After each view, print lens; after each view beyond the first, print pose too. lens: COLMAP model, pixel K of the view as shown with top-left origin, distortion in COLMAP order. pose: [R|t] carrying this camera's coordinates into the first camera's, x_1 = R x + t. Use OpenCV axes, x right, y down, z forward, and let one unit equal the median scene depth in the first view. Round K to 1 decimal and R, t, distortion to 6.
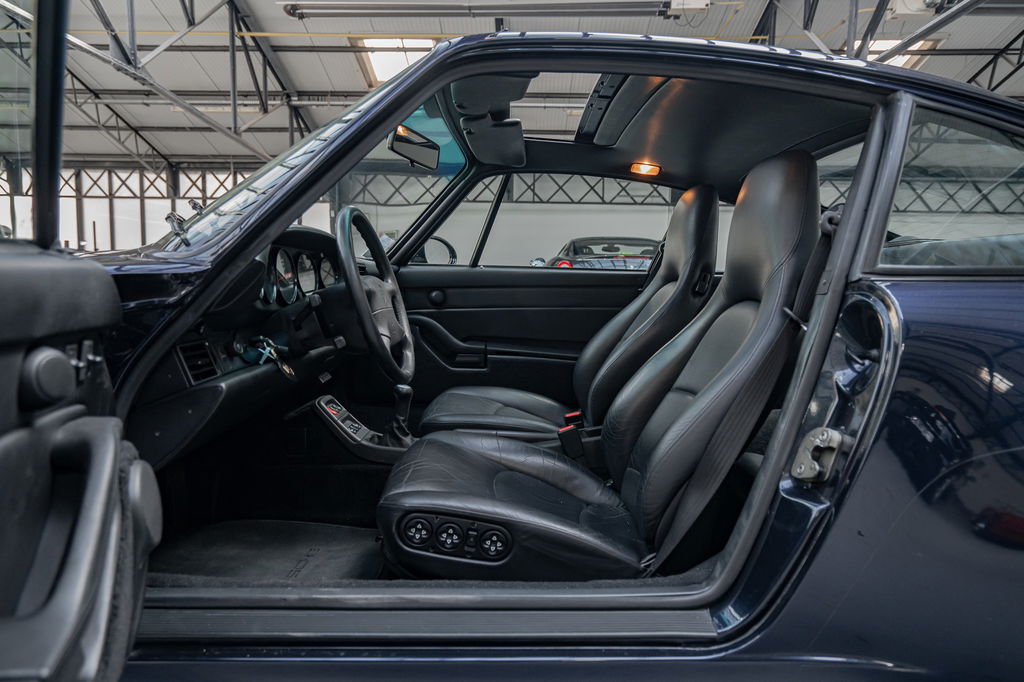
lens RADIAL K [[626.4, 0, 512.0], [0, 626.4, 341.0], [0, 0, 1]] dist [-0.003914, -0.000684]
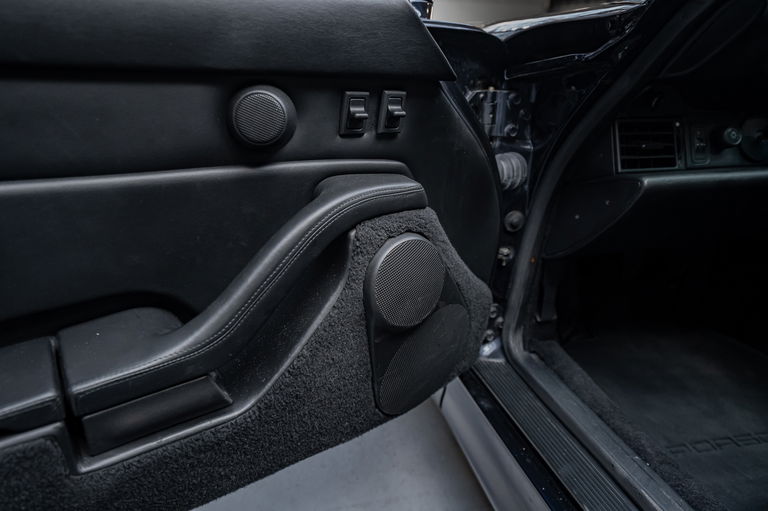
lens RADIAL K [[525.4, 0, 384.0], [0, 525.4, 255.5], [0, 0, 1]] dist [0.044790, -0.000511]
pose [[0.283796, 0.357466, -0.889763, 0.050876], [-0.120097, 0.933858, 0.336875, -0.022121], [0.951334, 0.011254, 0.307956, 0.461700]]
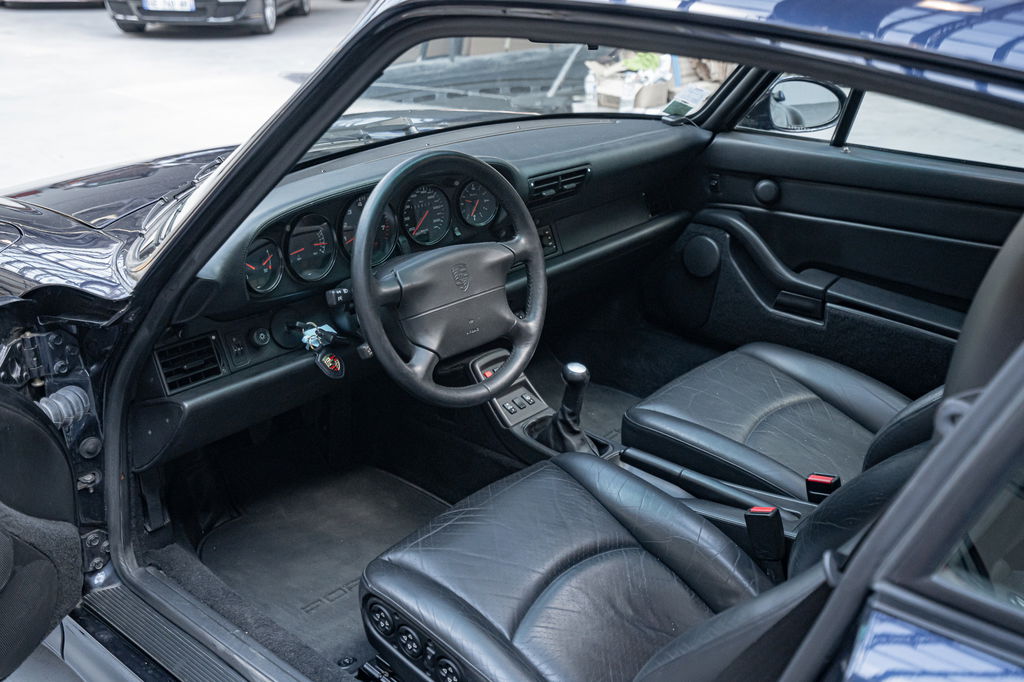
lens RADIAL K [[971.2, 0, 512.0], [0, 971.2, 341.0], [0, 0, 1]] dist [0.032193, 0.004243]
pose [[0.763082, 0.239076, -0.600457, 0.657427], [-0.070948, 0.954438, 0.289852, -0.419282], [0.642396, -0.178580, 0.745276, 0.253455]]
